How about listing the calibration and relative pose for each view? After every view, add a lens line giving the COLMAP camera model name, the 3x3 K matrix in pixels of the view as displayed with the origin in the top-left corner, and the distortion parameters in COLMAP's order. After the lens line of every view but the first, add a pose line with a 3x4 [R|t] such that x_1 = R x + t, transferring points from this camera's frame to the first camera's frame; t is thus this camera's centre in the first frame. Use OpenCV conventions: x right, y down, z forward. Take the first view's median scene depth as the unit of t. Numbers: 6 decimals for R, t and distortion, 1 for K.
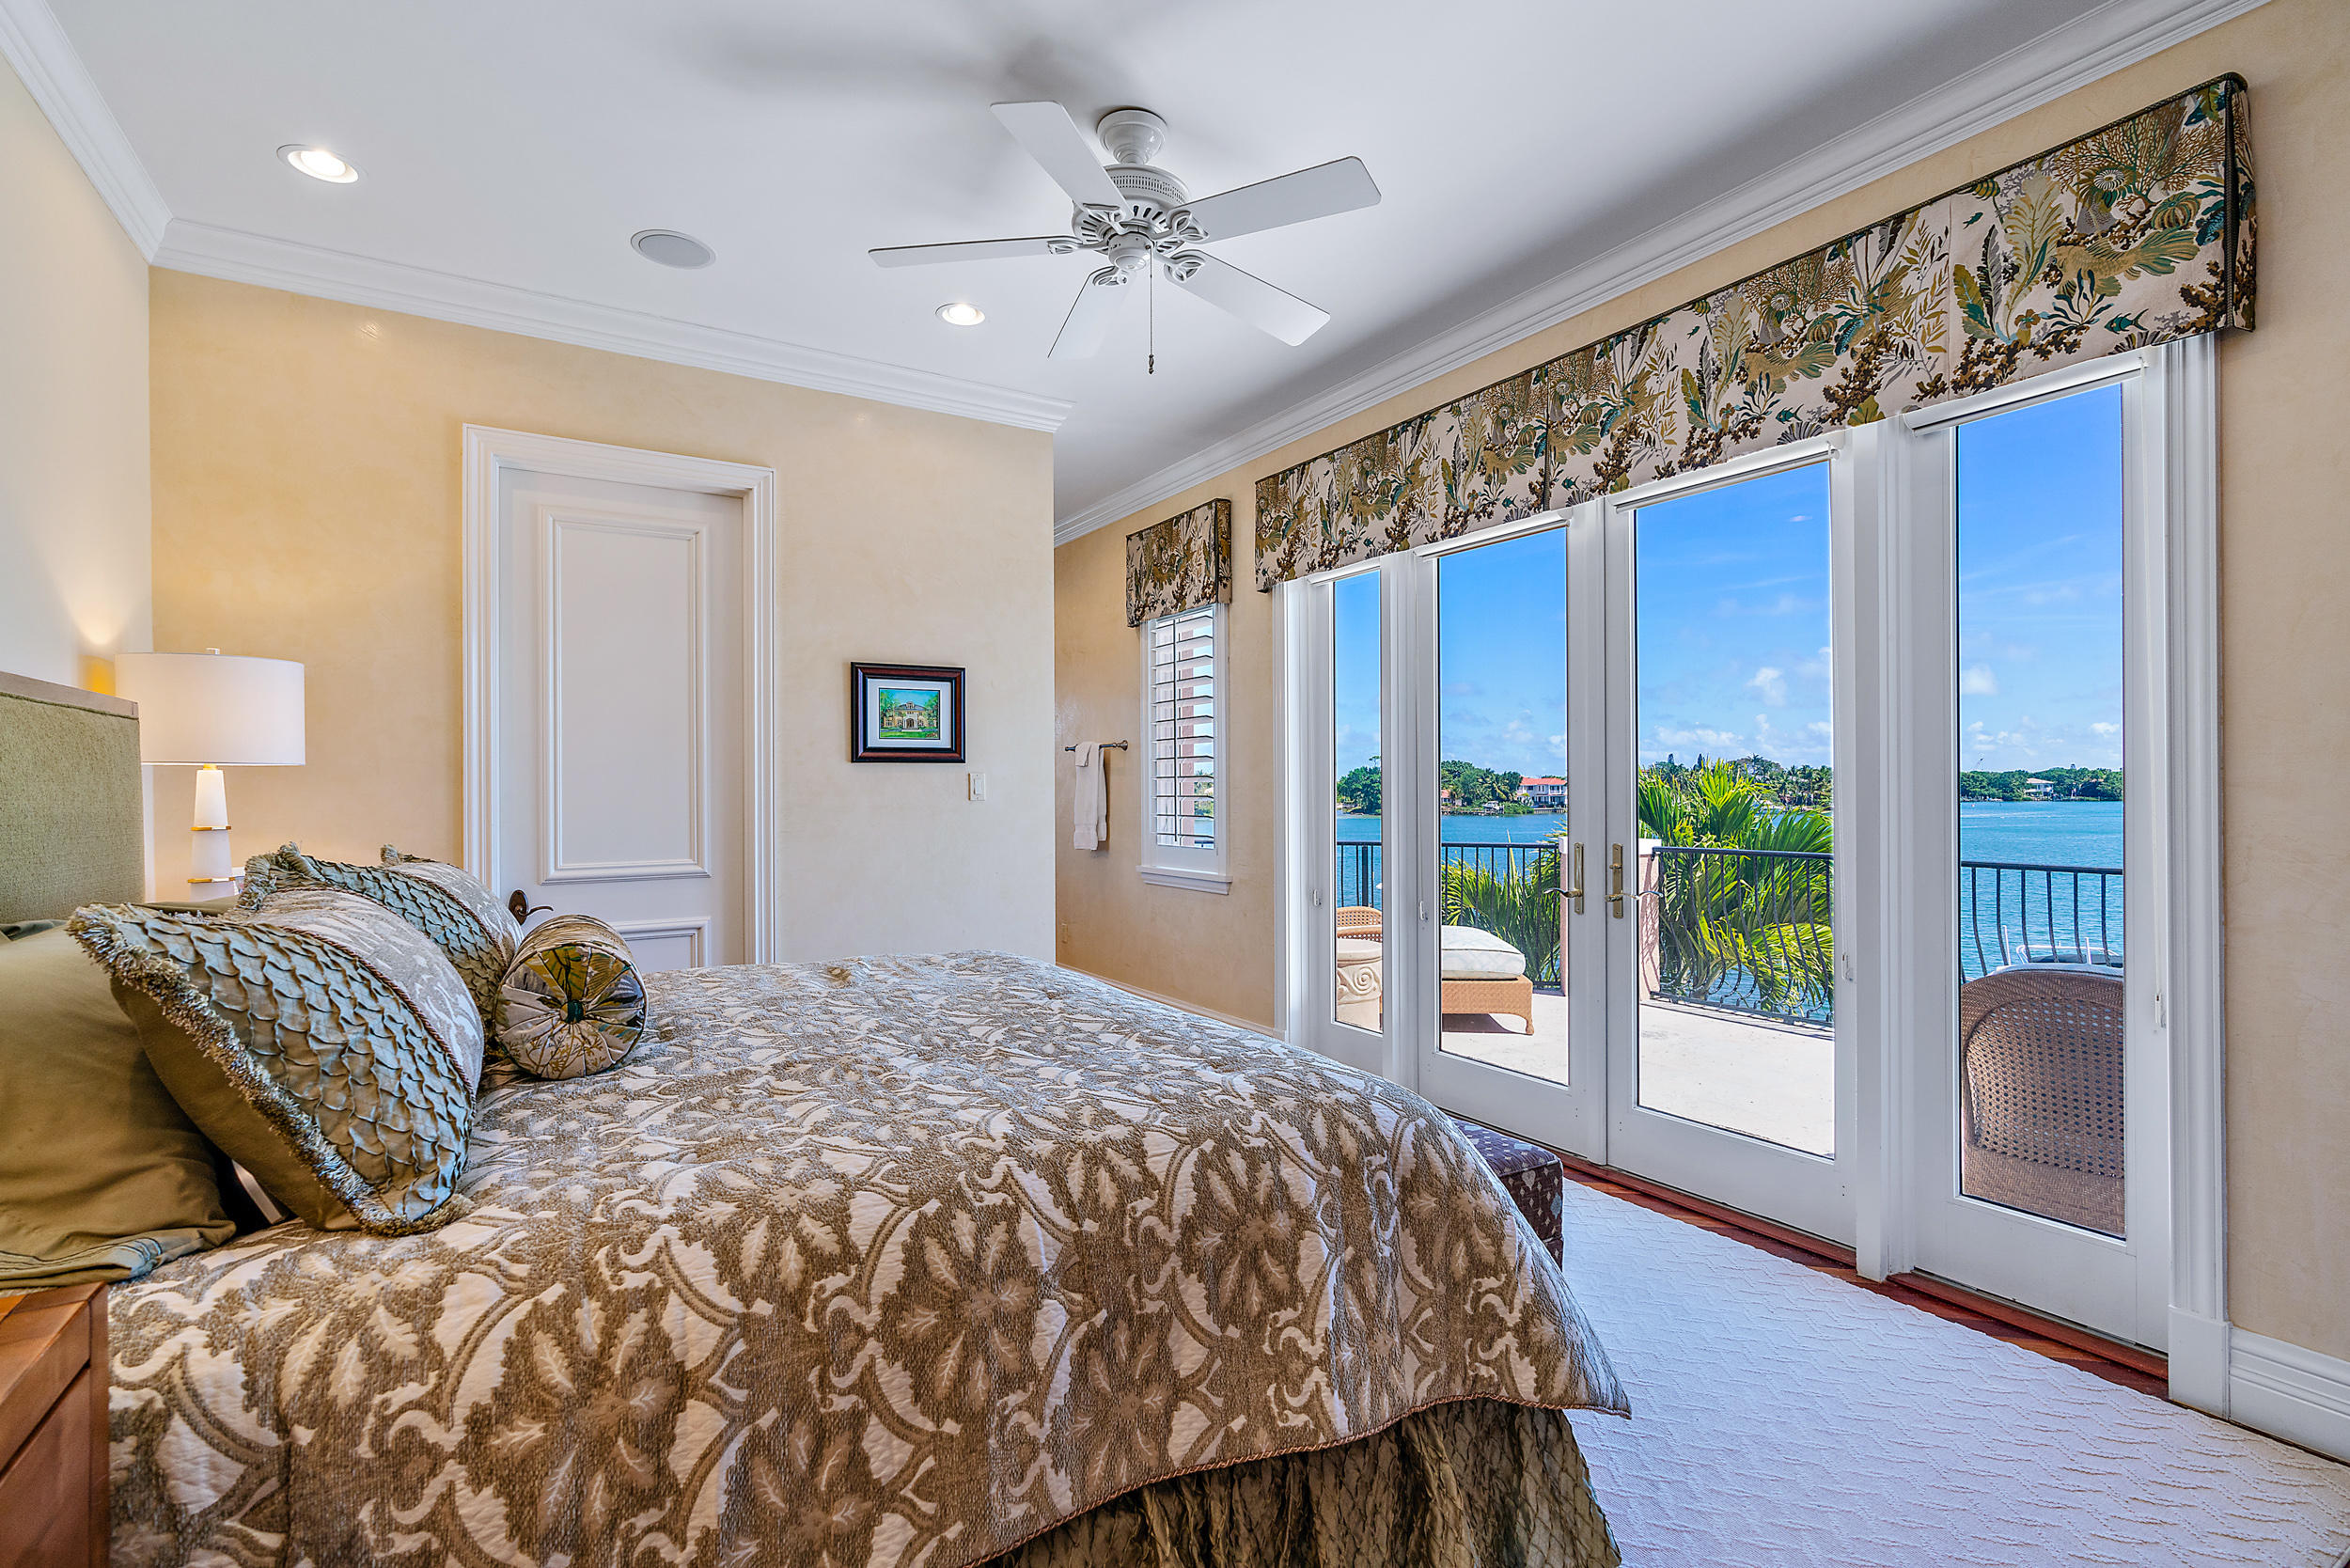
lens RADIAL K [[1068.3, 0, 1147.6], [0, 1068.3, 787.1], [0, 0, 1]] dist [-0.010102, 0.004014]
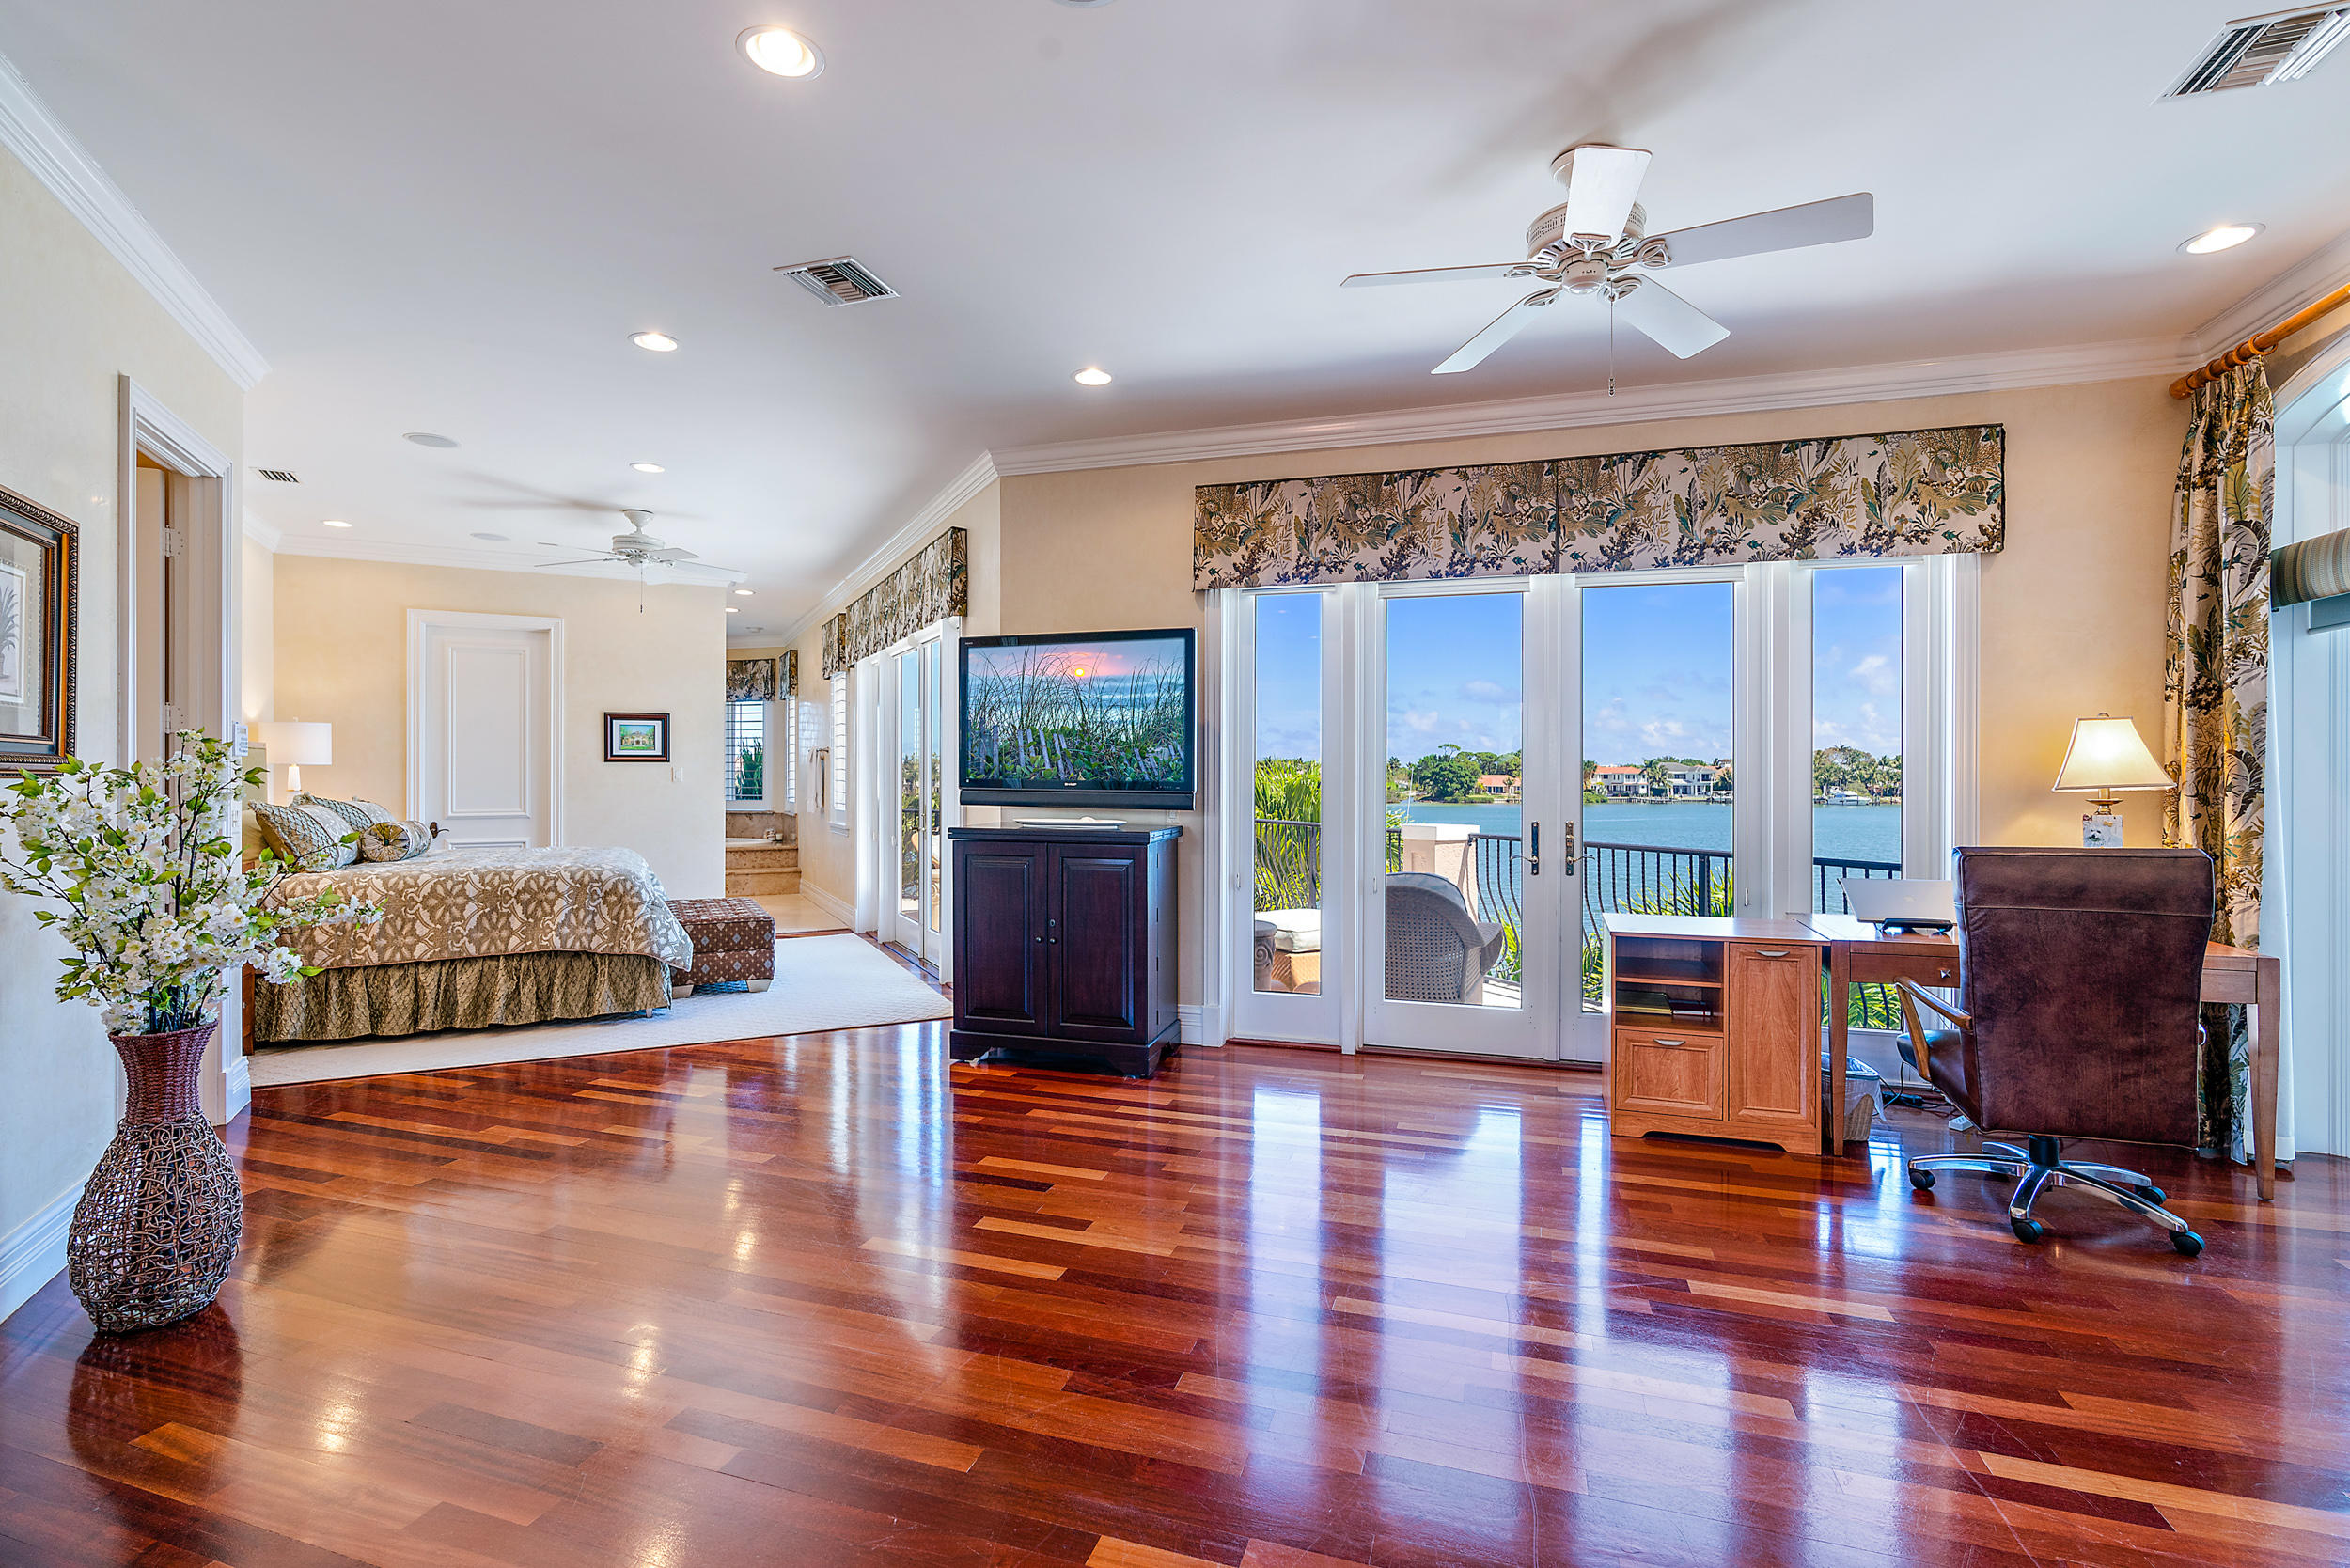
lens RADIAL K [[1068.3, 0, 1146.1], [0, 1068.3, 785.2], [0, 0, 1]] dist [-0.010102, 0.004014]
pose [[0.996294, 0.008801, -0.085567, 0.874019], [-0.007791, 0.999896, 0.012131, -0.011744], [0.085665, -0.011420, 0.996259, -0.873406]]
